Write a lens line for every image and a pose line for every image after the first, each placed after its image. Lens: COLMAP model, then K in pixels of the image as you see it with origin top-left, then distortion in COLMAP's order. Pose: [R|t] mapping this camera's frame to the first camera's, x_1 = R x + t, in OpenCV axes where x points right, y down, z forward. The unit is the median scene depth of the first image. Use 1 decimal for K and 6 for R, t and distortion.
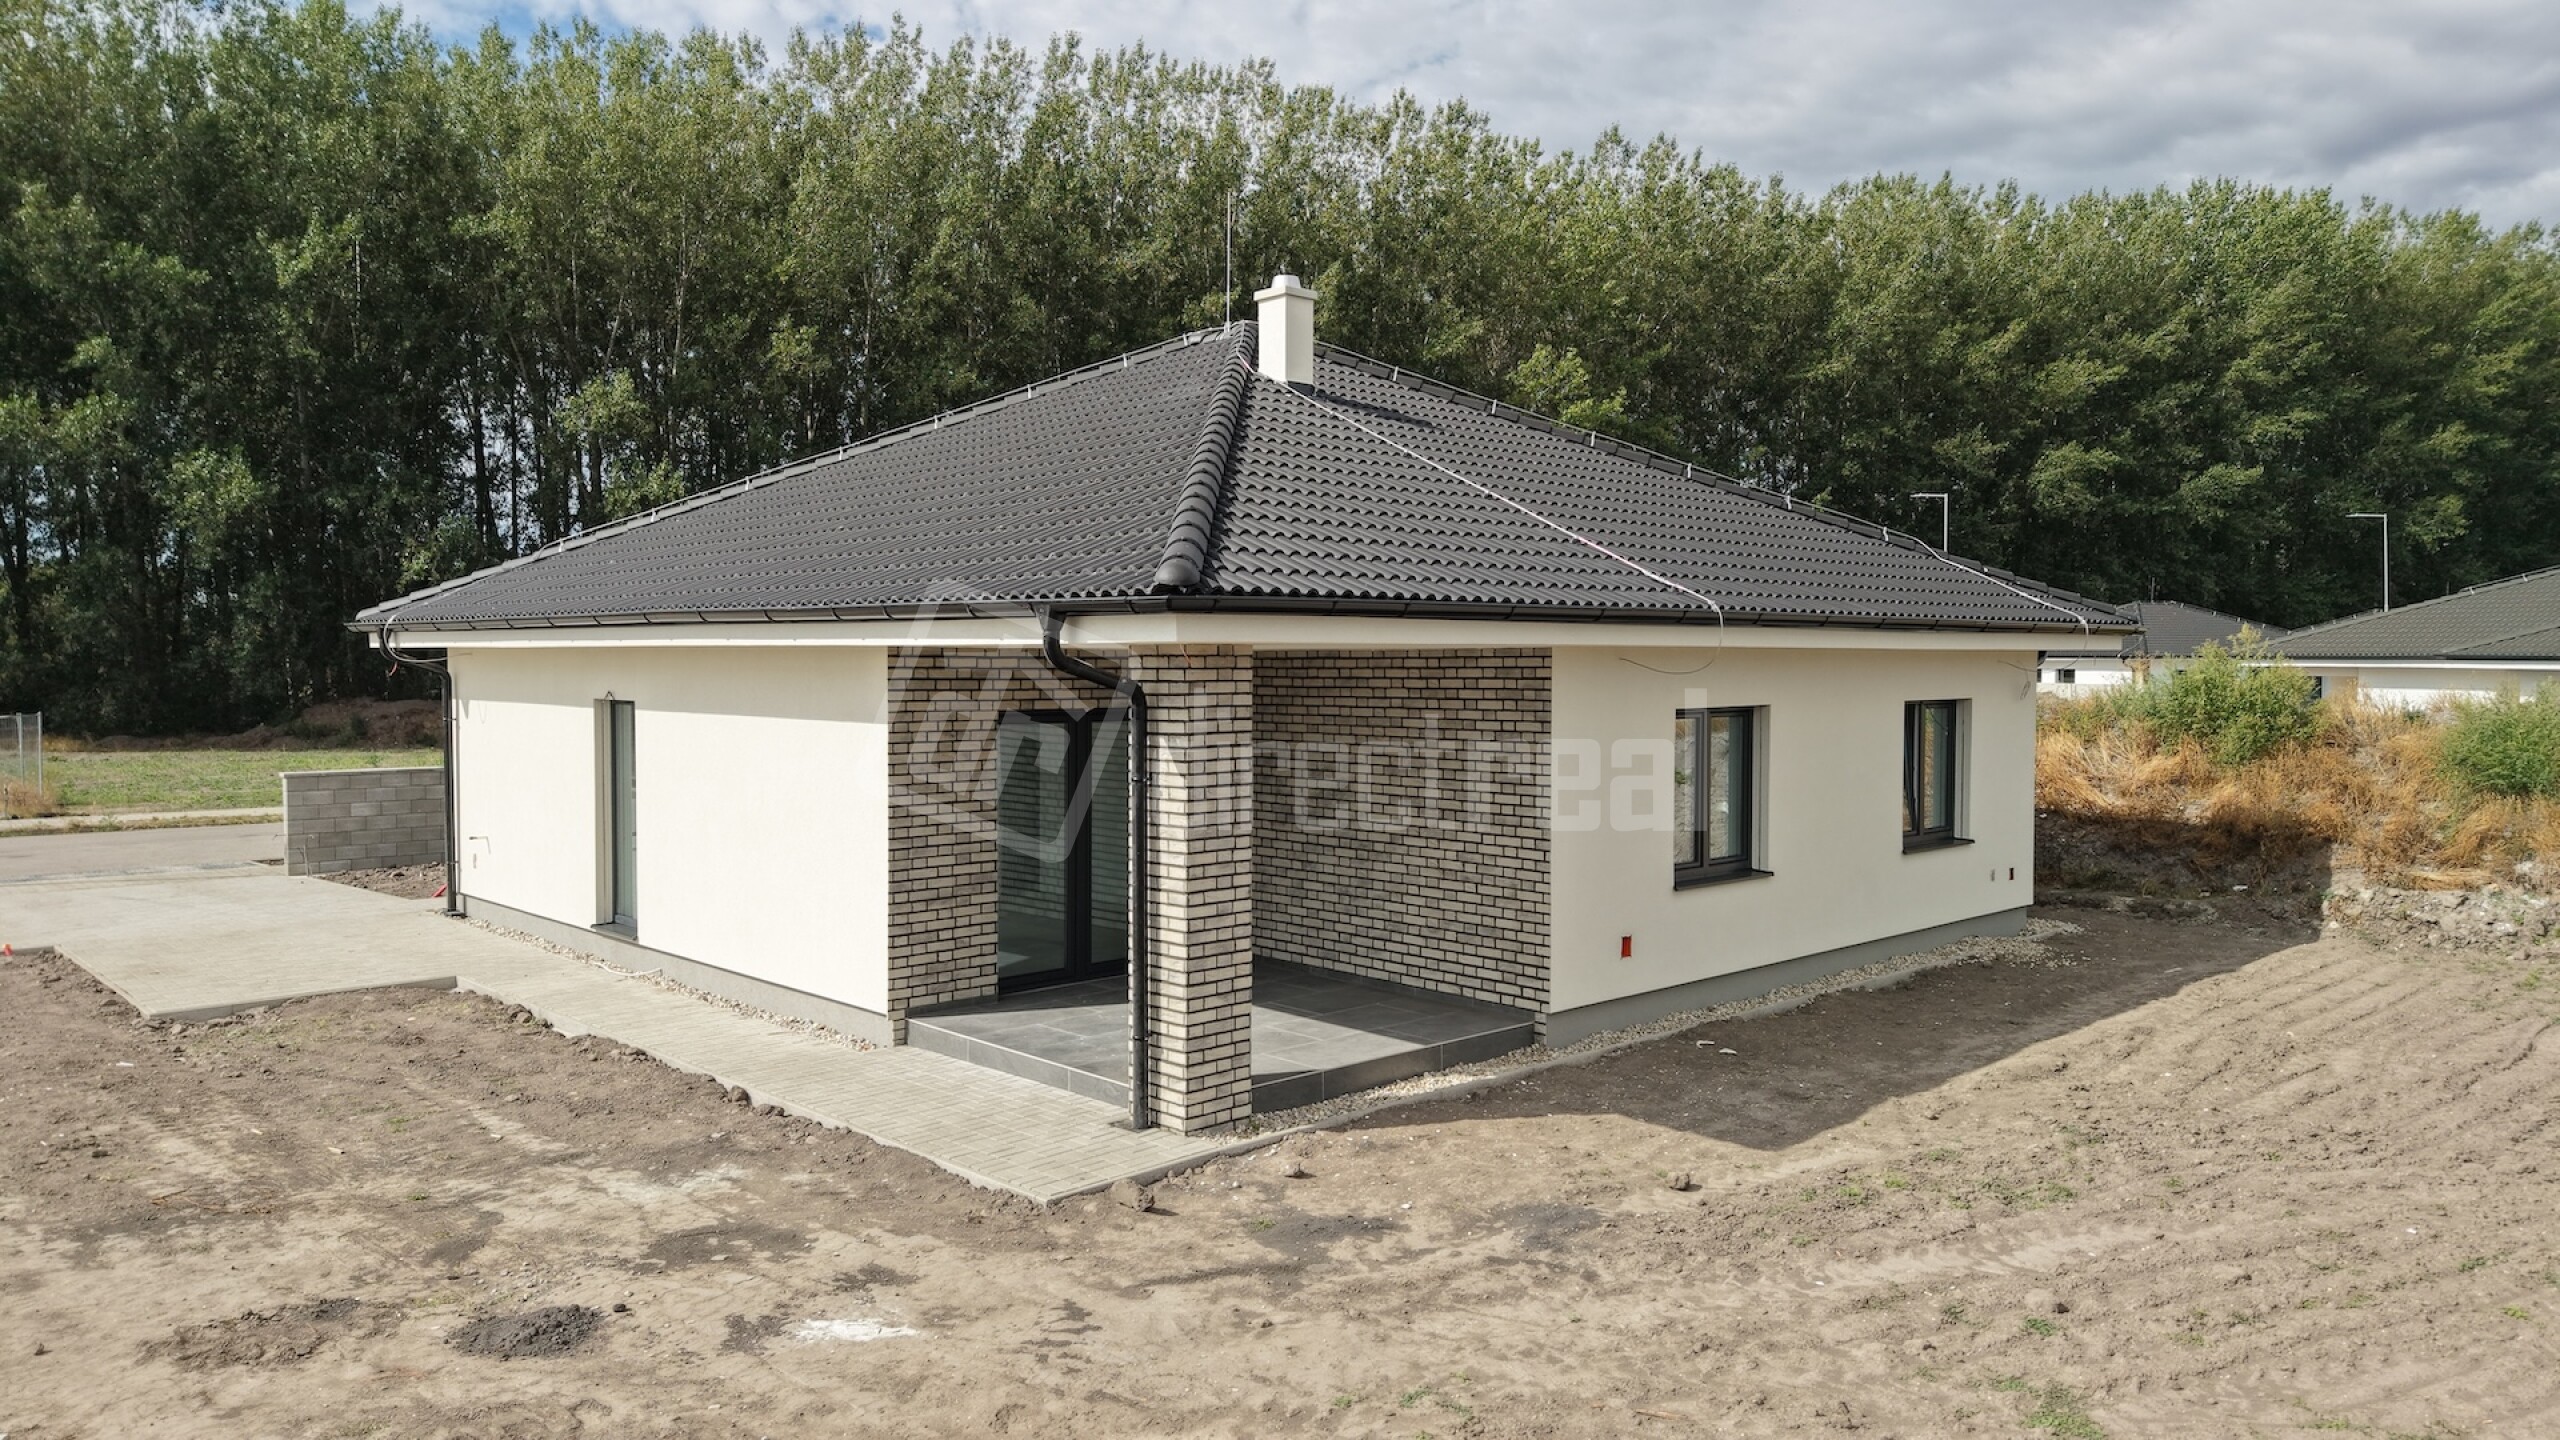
lens RADIAL K [[1726.8, 0, 1280.9], [0, 1726.8, 711.7], [0, 0, 1]] dist [-0.009473, 0.002659]
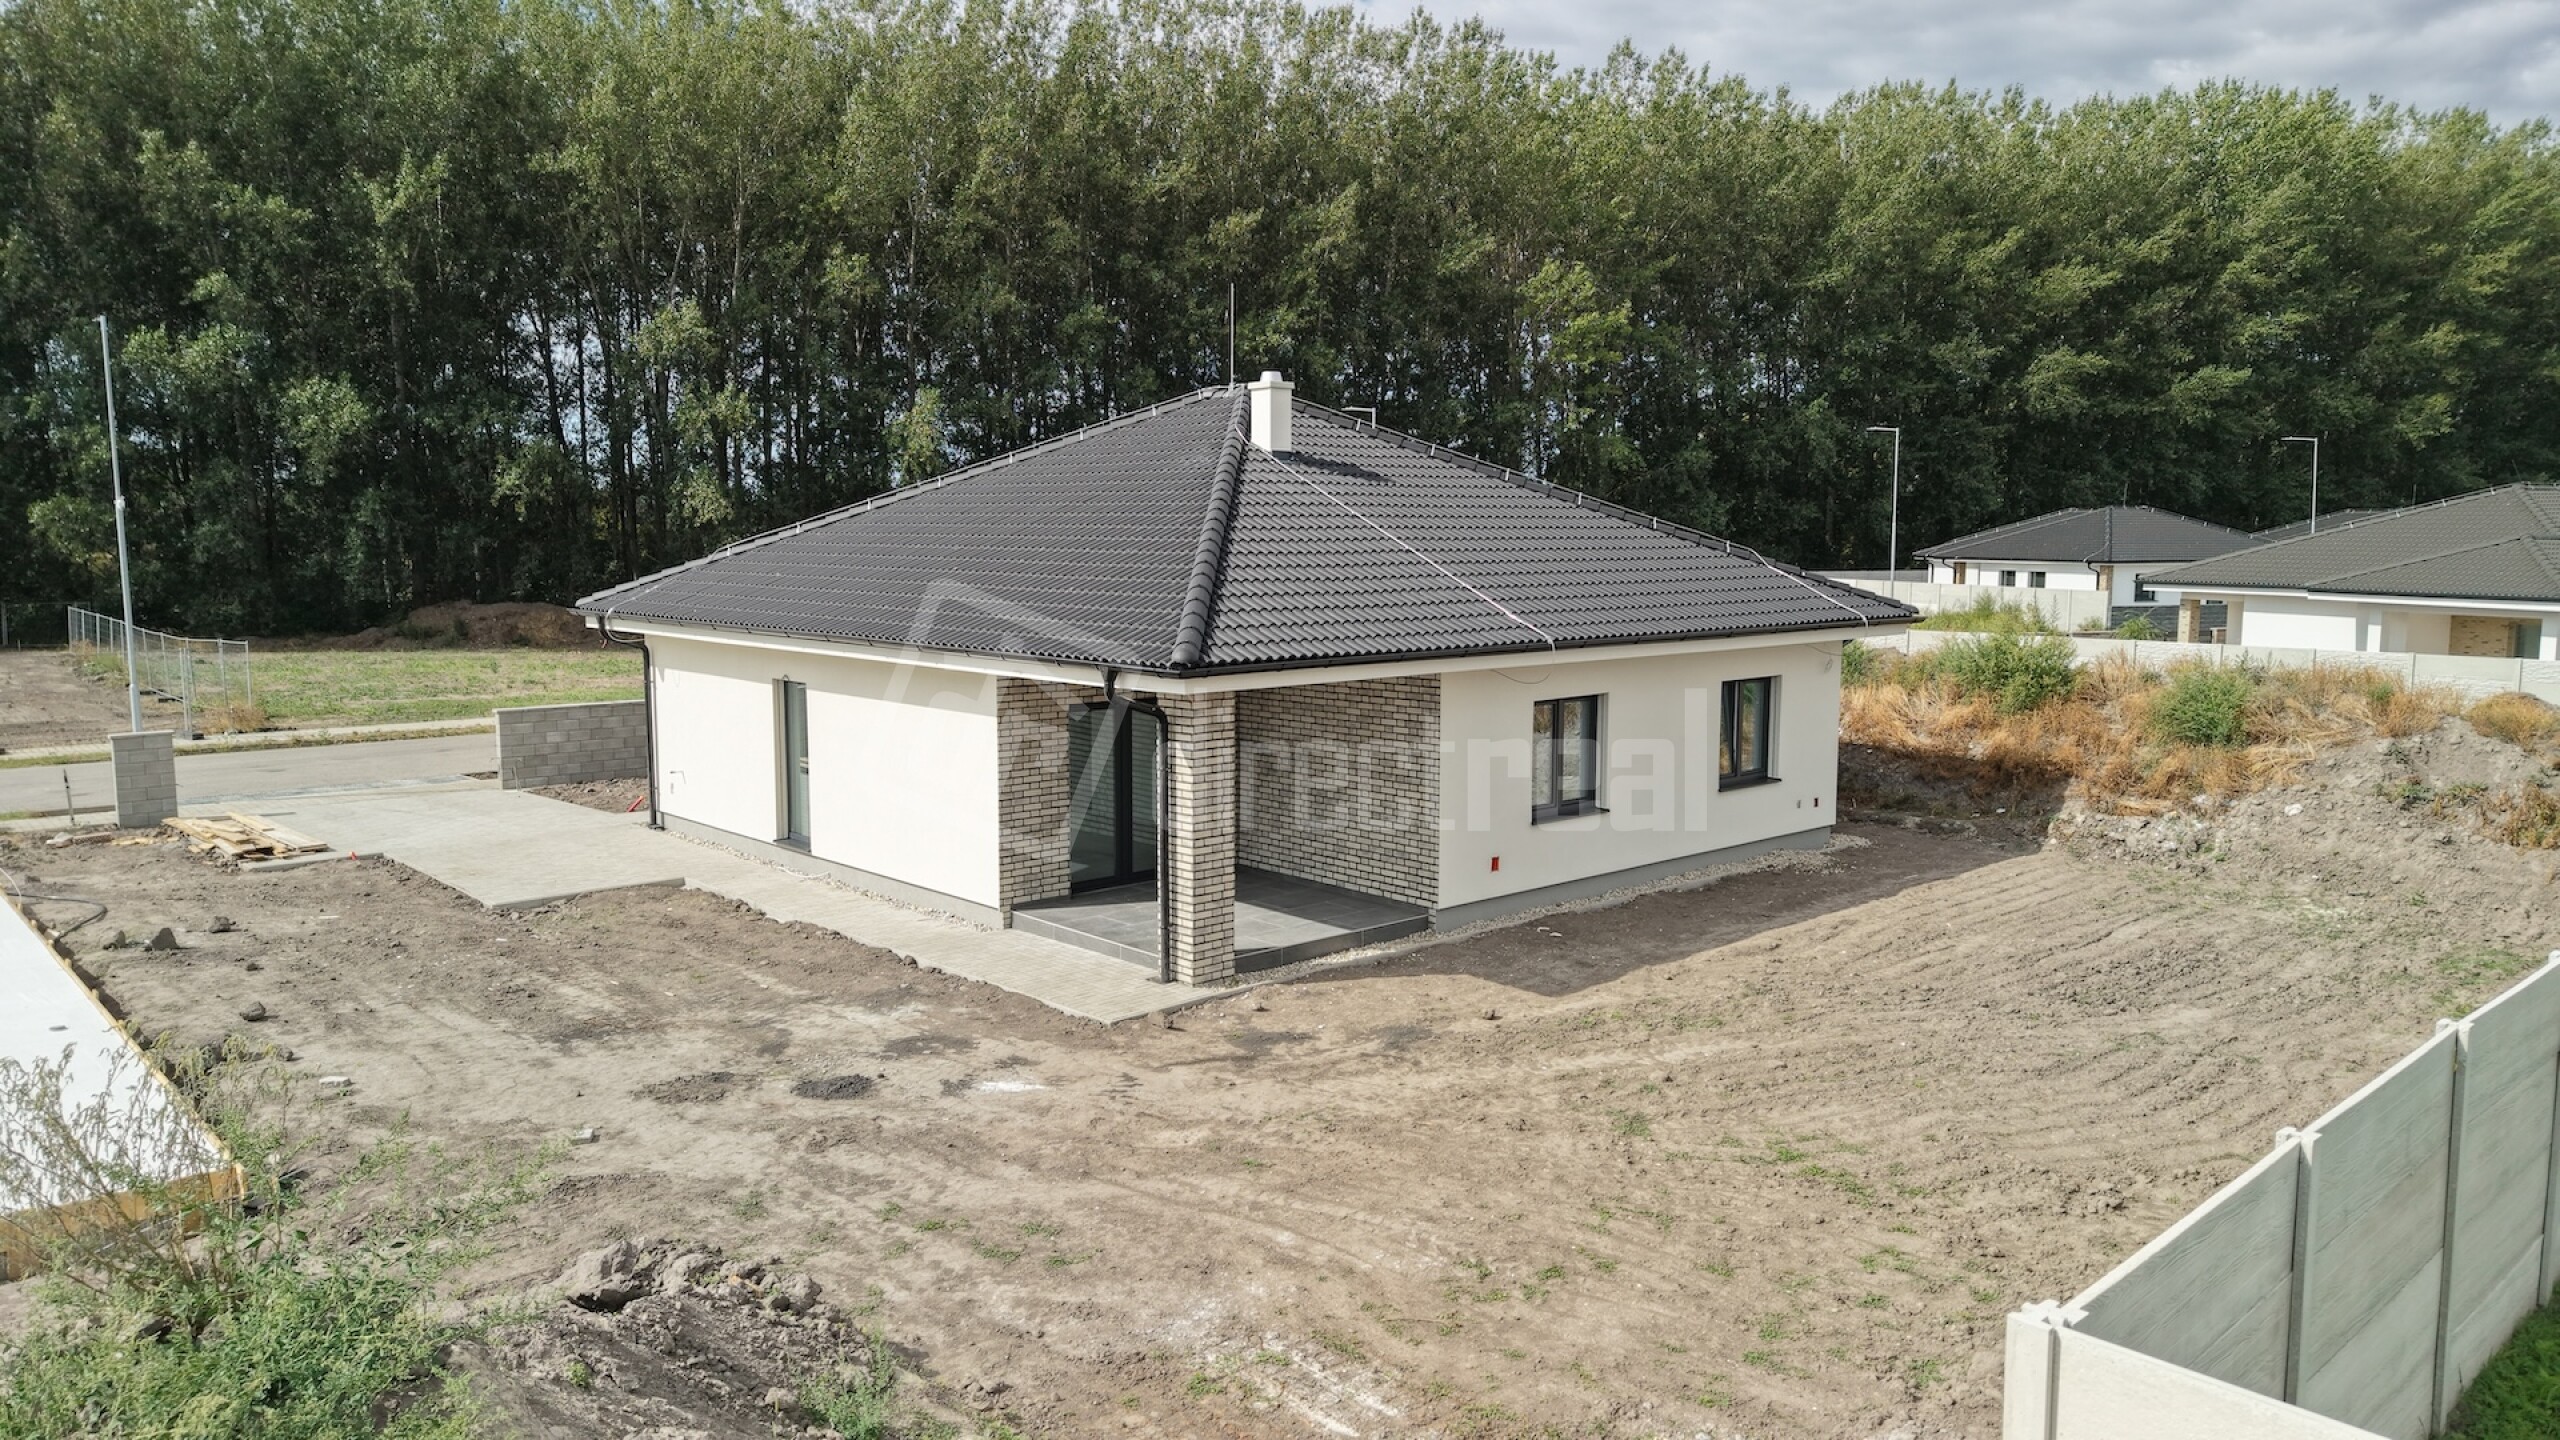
lens RADIAL K [[1726.8, 0, 1278.4], [0, 1726.8, 715.9], [0, 0, 1]] dist [-0.009473, 0.002659]
pose [[0.999796, 0.001495, -0.020143, 0.032724], [0.000059, 0.997036, 0.076936, -0.076292], [0.020198, -0.076922, 0.996833, -0.342016]]
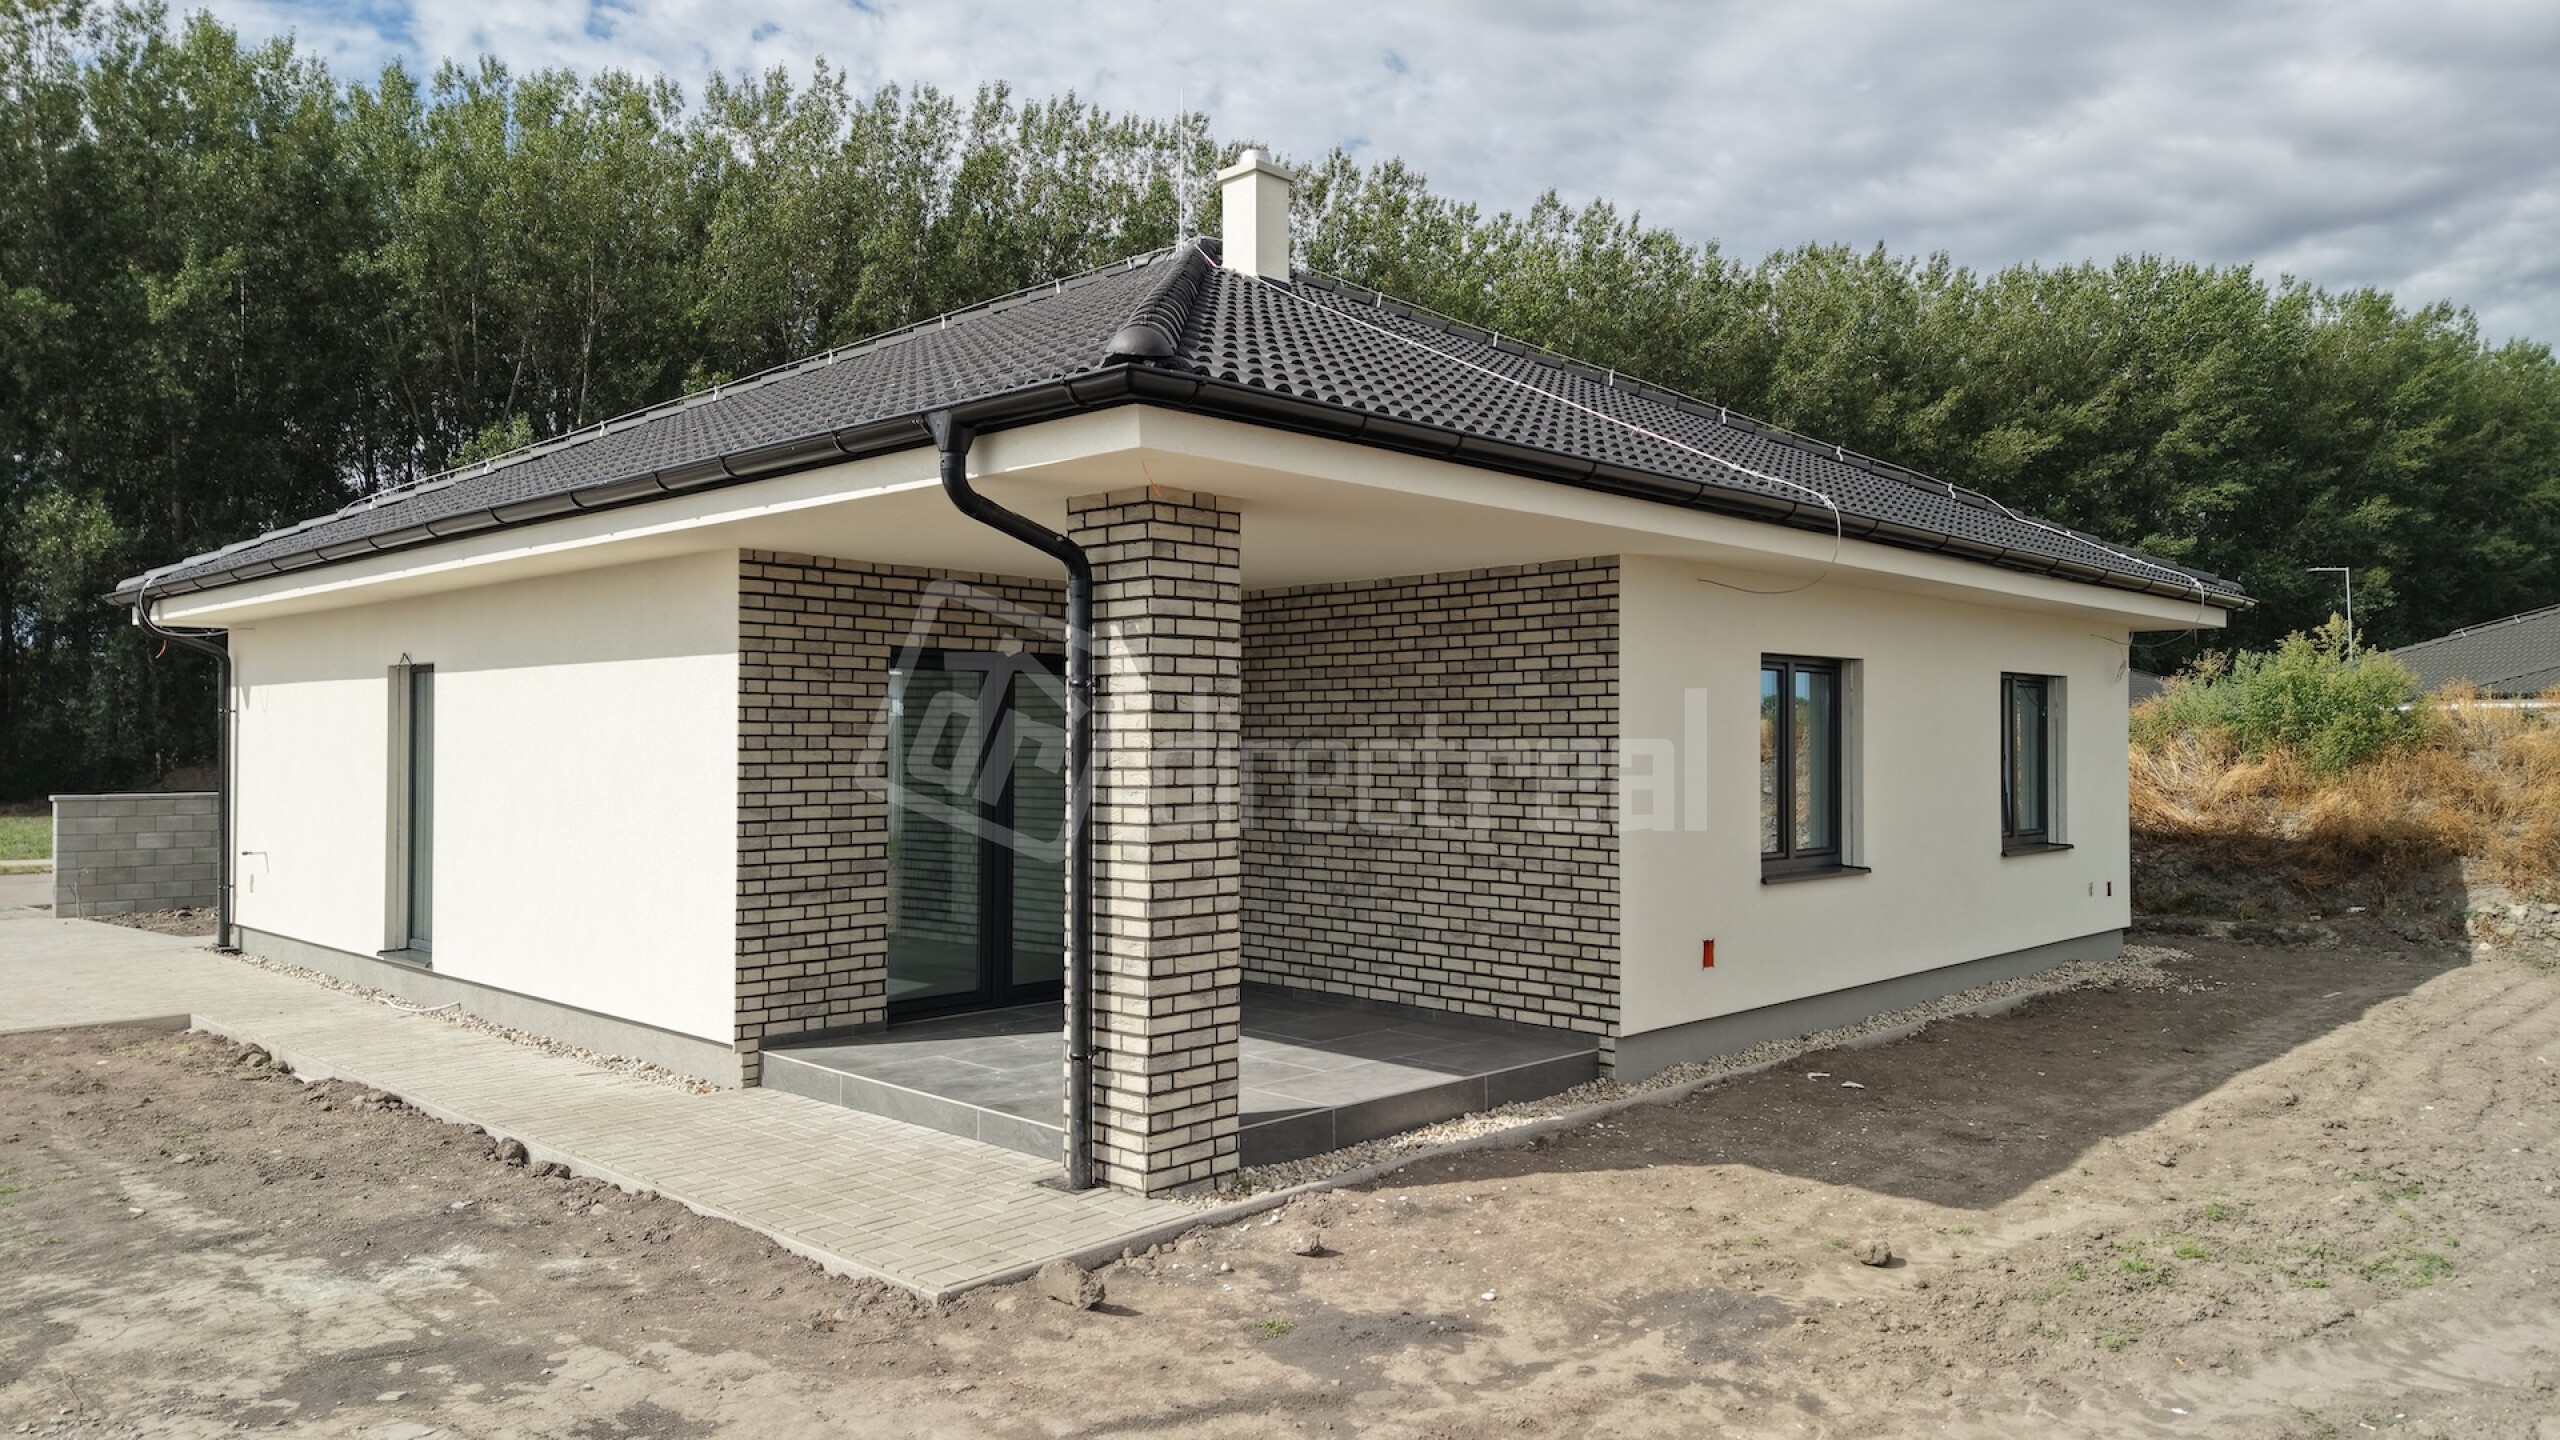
lens RADIAL K [[1726.8, 0, 1283.4], [0, 1726.8, 708.8], [0, 0, 1]] dist [-0.009473, 0.002659]
pose [[0.999044, 0.001075, 0.043699, -0.017510], [0.001204, 0.998641, -0.052097, 0.049258], [-0.043696, 0.052100, 0.997685, 0.170410]]
